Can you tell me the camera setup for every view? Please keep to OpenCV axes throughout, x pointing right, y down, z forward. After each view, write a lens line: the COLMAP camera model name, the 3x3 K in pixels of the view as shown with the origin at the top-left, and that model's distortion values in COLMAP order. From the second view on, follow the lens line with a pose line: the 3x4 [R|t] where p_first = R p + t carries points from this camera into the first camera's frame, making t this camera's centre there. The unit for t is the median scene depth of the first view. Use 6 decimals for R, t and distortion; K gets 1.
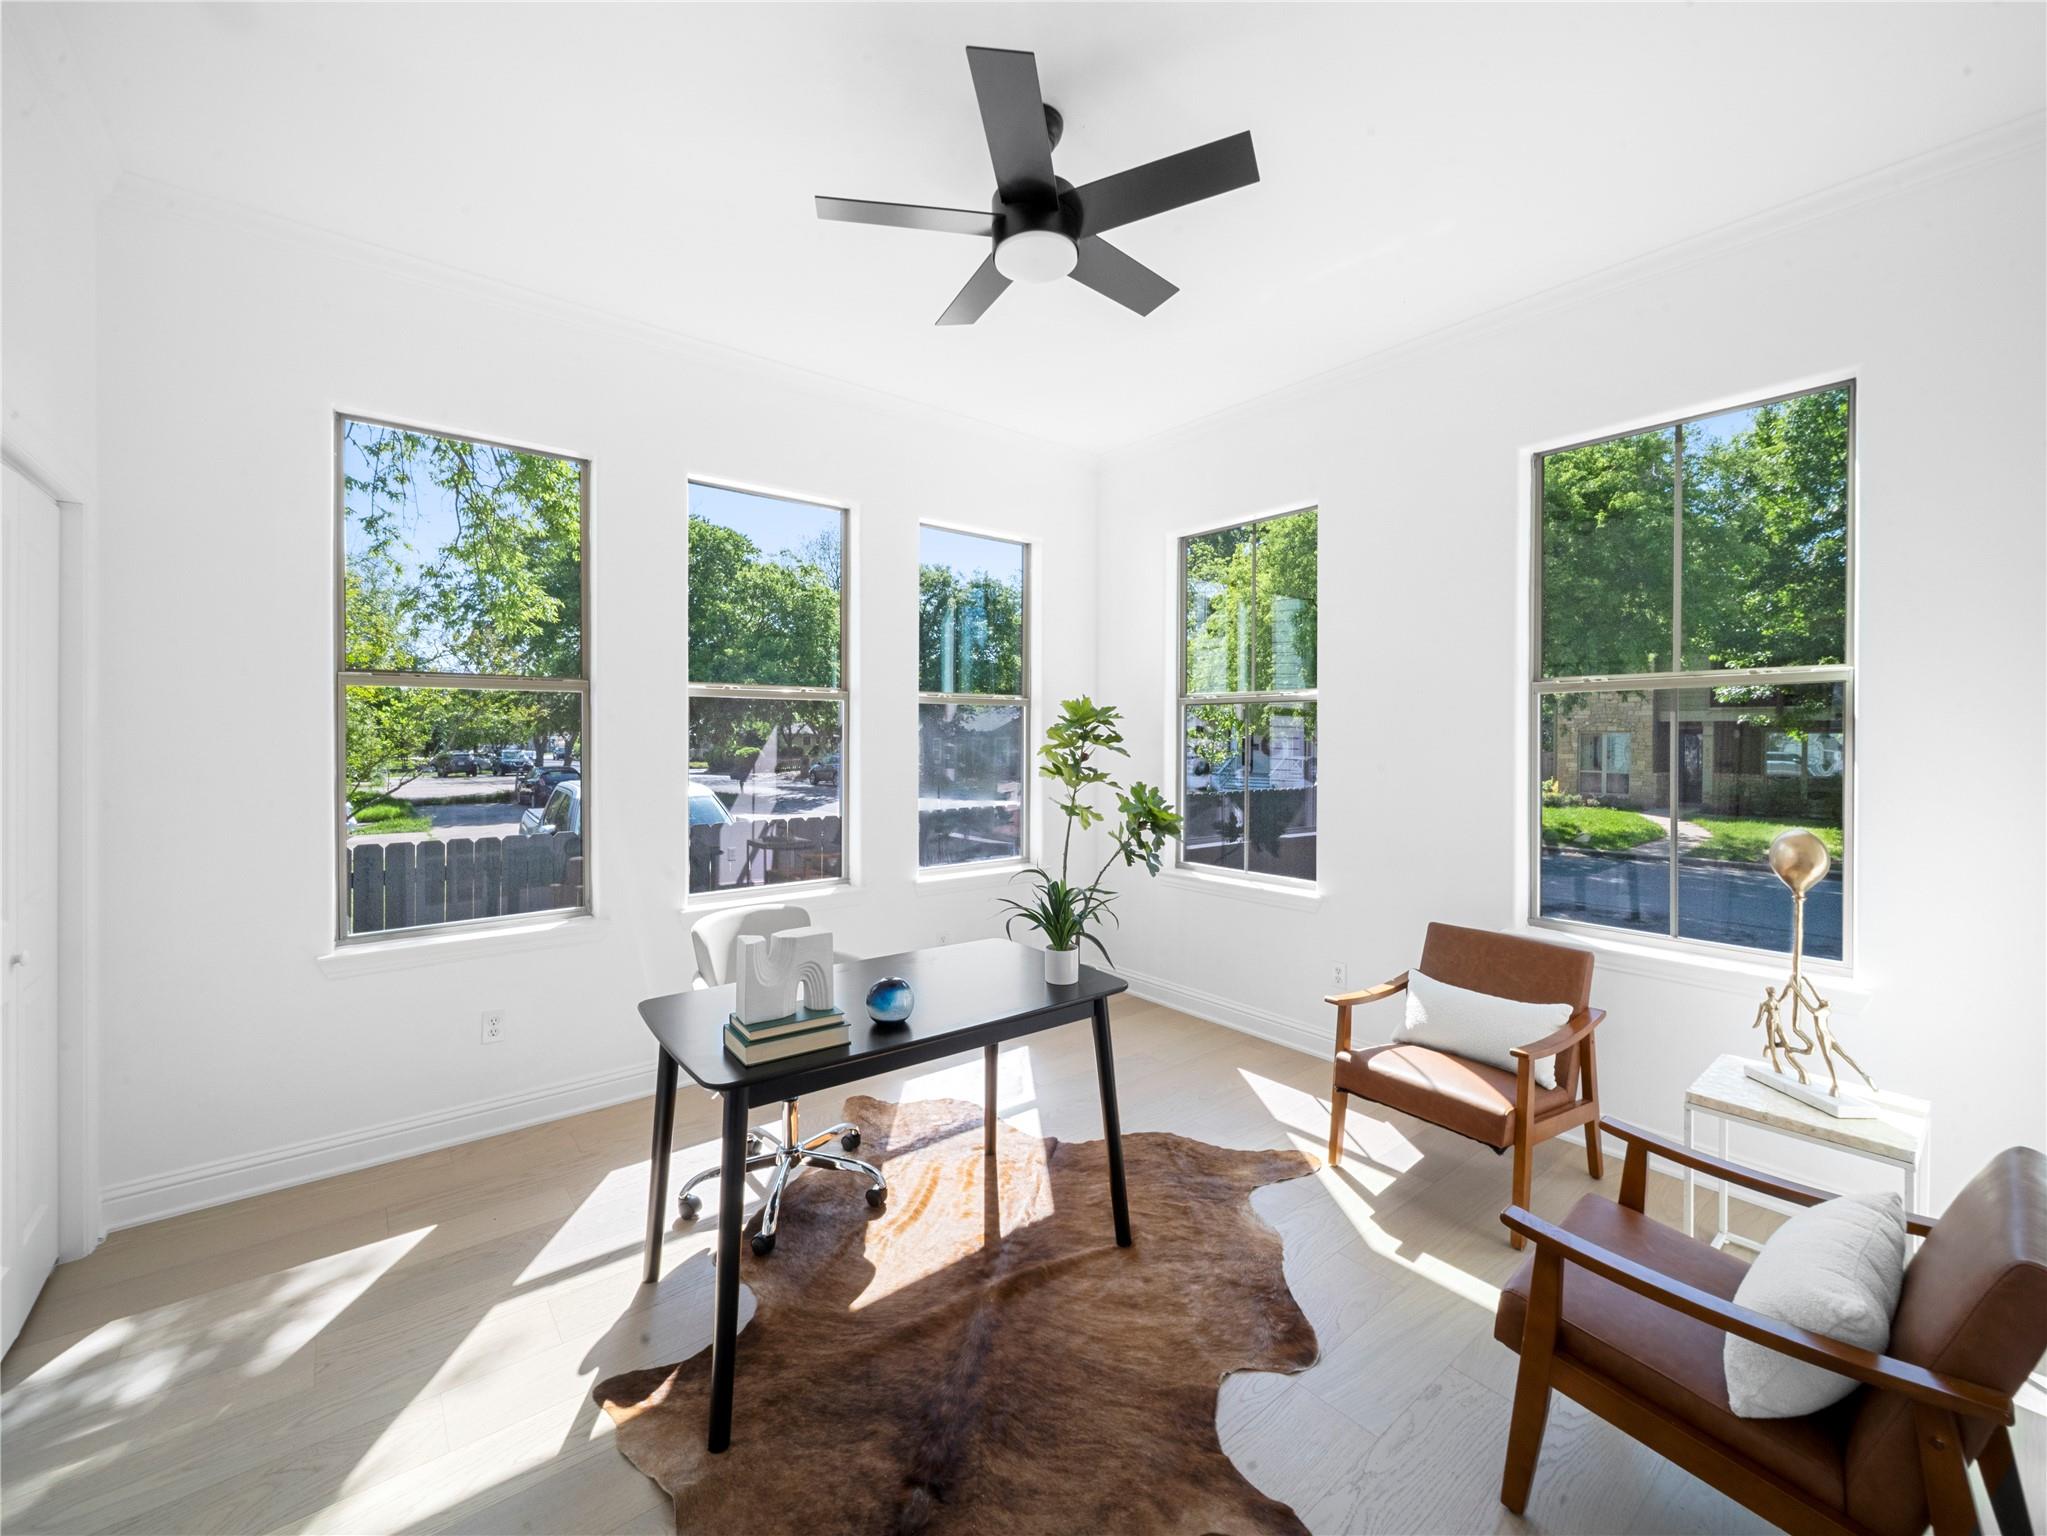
lens RADIAL K [[824.2, 0, 1019.5], [0, 824.2, 759.8], [0, 0, 1]] dist [0.000991, 0.000237]
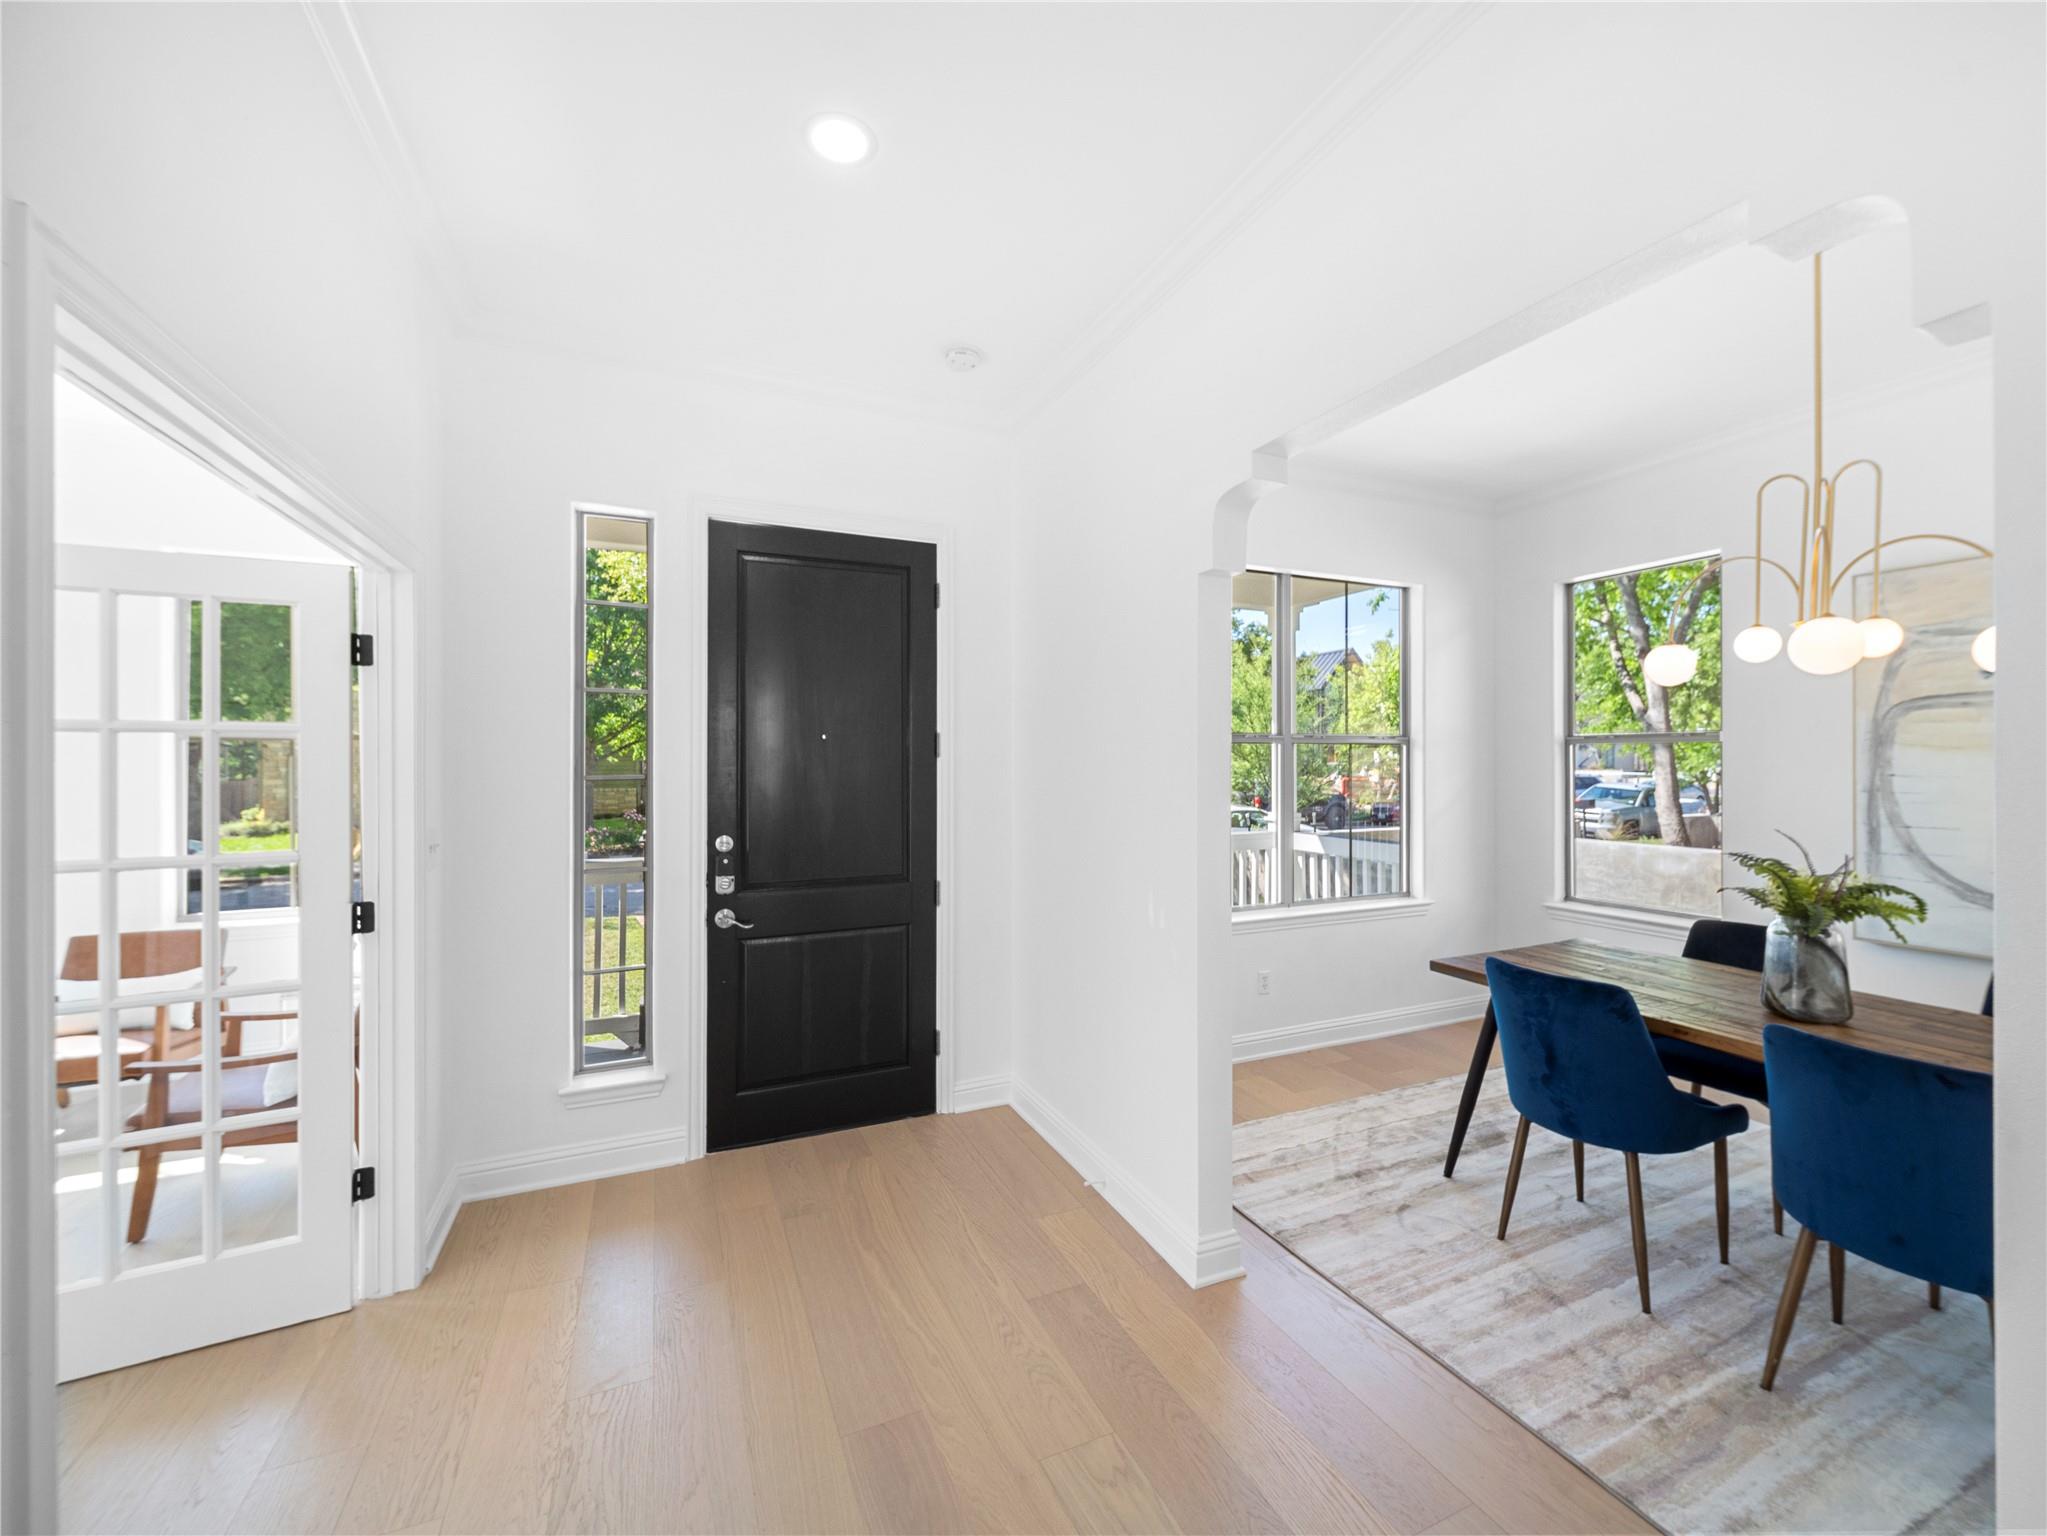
lens RADIAL K [[824.2, 0, 1019.5], [0, 824.2, 759.8], [0, 0, 1]] dist [0.000991, 0.000237]
pose [[0.256317, -0.001224, 0.966592, -0.254143], [0.027773, 0.999596, -0.006099, -0.002274], [-0.966194, 0.028408, 0.256247, -0.545184]]
